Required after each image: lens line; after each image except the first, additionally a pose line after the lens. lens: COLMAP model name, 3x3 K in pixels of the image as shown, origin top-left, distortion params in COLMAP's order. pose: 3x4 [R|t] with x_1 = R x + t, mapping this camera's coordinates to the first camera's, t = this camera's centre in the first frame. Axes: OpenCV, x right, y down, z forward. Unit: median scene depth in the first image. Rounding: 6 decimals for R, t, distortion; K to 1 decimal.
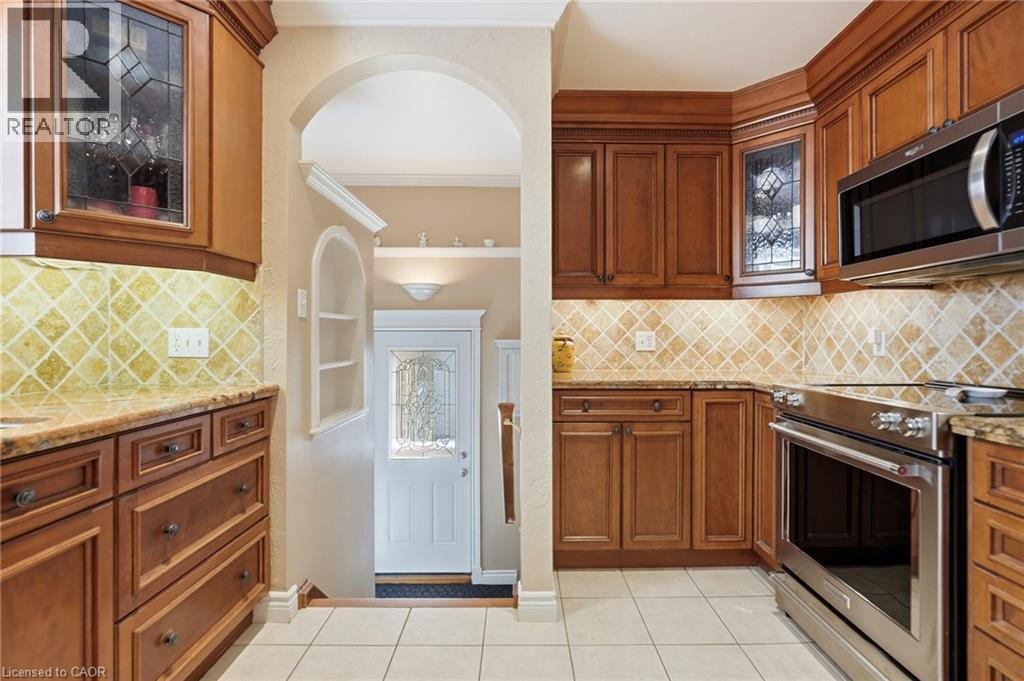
lens RADIAL K [[478.4, 0, 514.4], [0, 478.4, 338.7], [0, 0, 1]] dist [-0.016235, 0.005018]
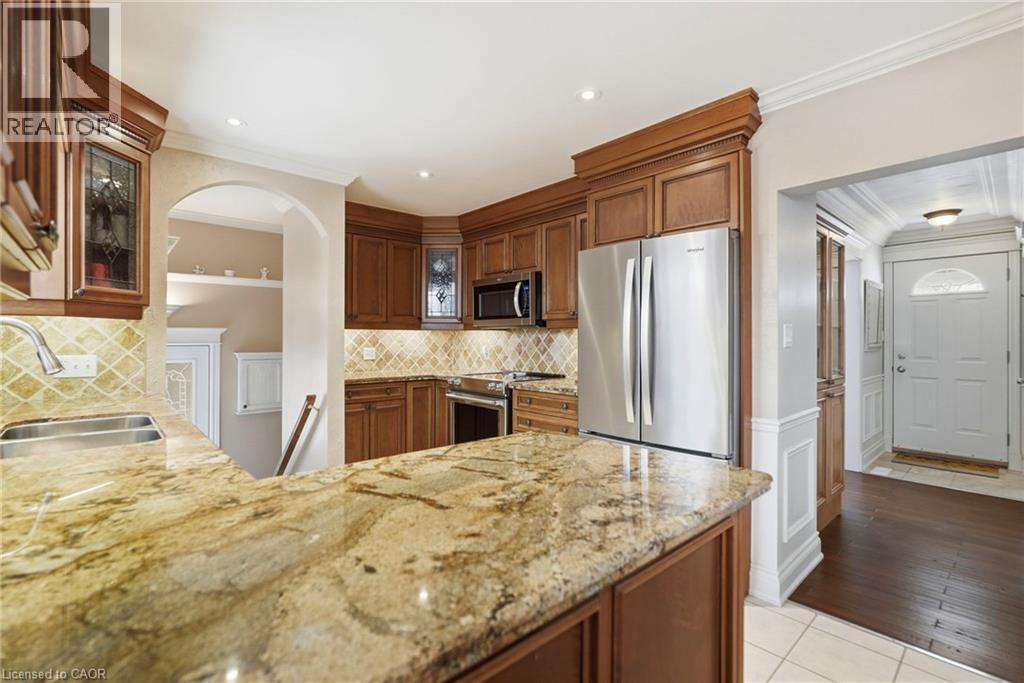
lens RADIAL K [[478.4, 0, 514.4], [0, 478.4, 339.7], [0, 0, 1]] dist [-0.016235, 0.005018]
pose [[0.750077, -0.001519, 0.661349, -0.638649], [0.000881, 0.999999, 0.001298, -0.066164], [-0.661350, -0.000391, 0.750078, -0.790108]]
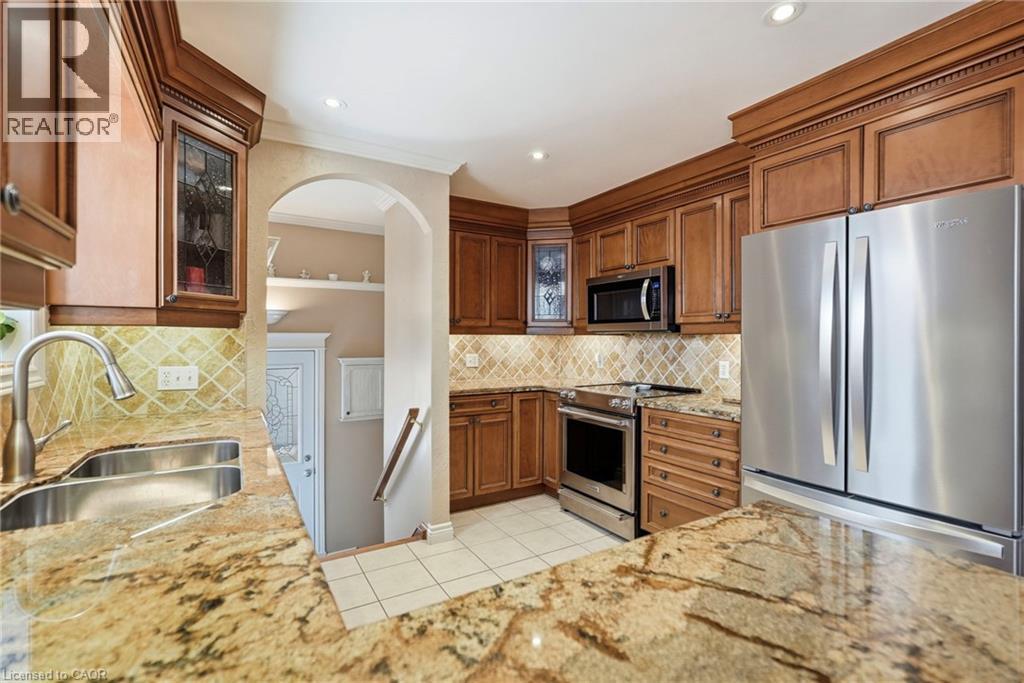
lens RADIAL K [[473.9, 0, 512.0], [0, 473.9, 341.5], [0, 0, 1]] dist [-0.013323, 0.000235]
pose [[0.860036, -0.002583, 0.510228, -0.560735], [0.000609, 0.999992, 0.004036, -0.090959], [-0.510234, -0.003161, 0.860030, -0.494568]]
